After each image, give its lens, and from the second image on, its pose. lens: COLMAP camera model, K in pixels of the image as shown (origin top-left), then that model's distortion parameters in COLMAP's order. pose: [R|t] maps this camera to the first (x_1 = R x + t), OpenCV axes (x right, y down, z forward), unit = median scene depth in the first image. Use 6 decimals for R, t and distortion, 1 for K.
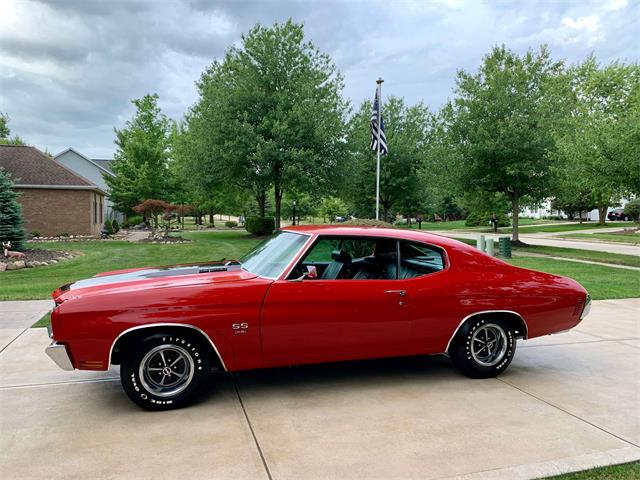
lens RADIAL K [[488.3, 0, 315.0], [0, 488.3, 239.0], [0, 0, 1]] dist [0.031716, -0.036759]
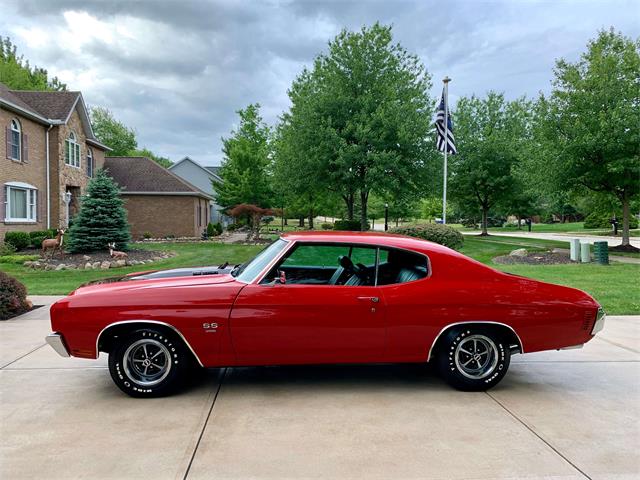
lens RADIAL K [[488.6, 0, 313.9], [0, 488.6, 237.7], [0, 0, 1]] dist [0.029835, -0.031966]
pose [[0.974748, 0.004062, -0.223272, 0.064590], [-0.005395, 0.999971, -0.005362, -0.002559], [0.223244, 0.006431, 0.974741, -0.001890]]
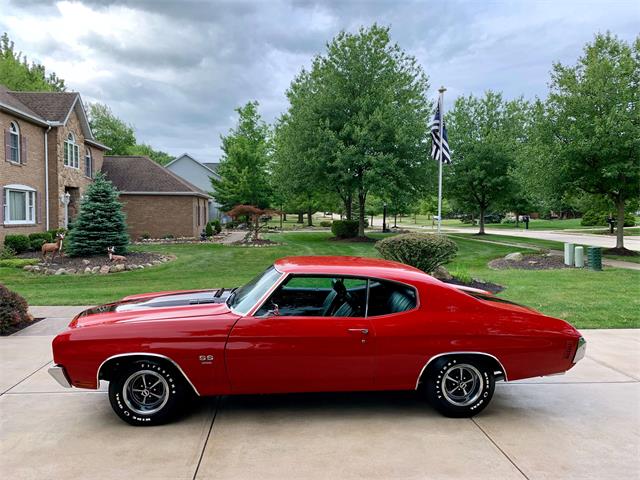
lens RADIAL K [[488.3, 0, 315.0], [0, 488.3, 239.0], [0, 0, 1]] dist [0.031716, -0.036759]
pose [[0.975626, 0.008165, -0.219287, 0.069717], [-0.005998, 0.999926, 0.010544, -0.022593], [0.219357, -0.008971, 0.975603, -0.009626]]
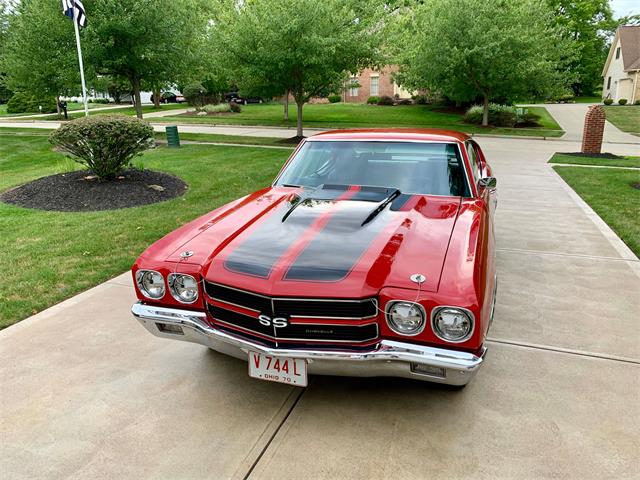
lens RADIAL K [[488.6, 0, 313.9], [0, 488.6, 237.7], [0, 0, 1]] dist [0.029835, -0.031966]
pose [[0.606216, -0.228469, 0.761777, -0.207869], [0.048206, 0.966643, 0.251550, -0.018350], [-0.793838, -0.115772, 0.597008, 0.147336]]
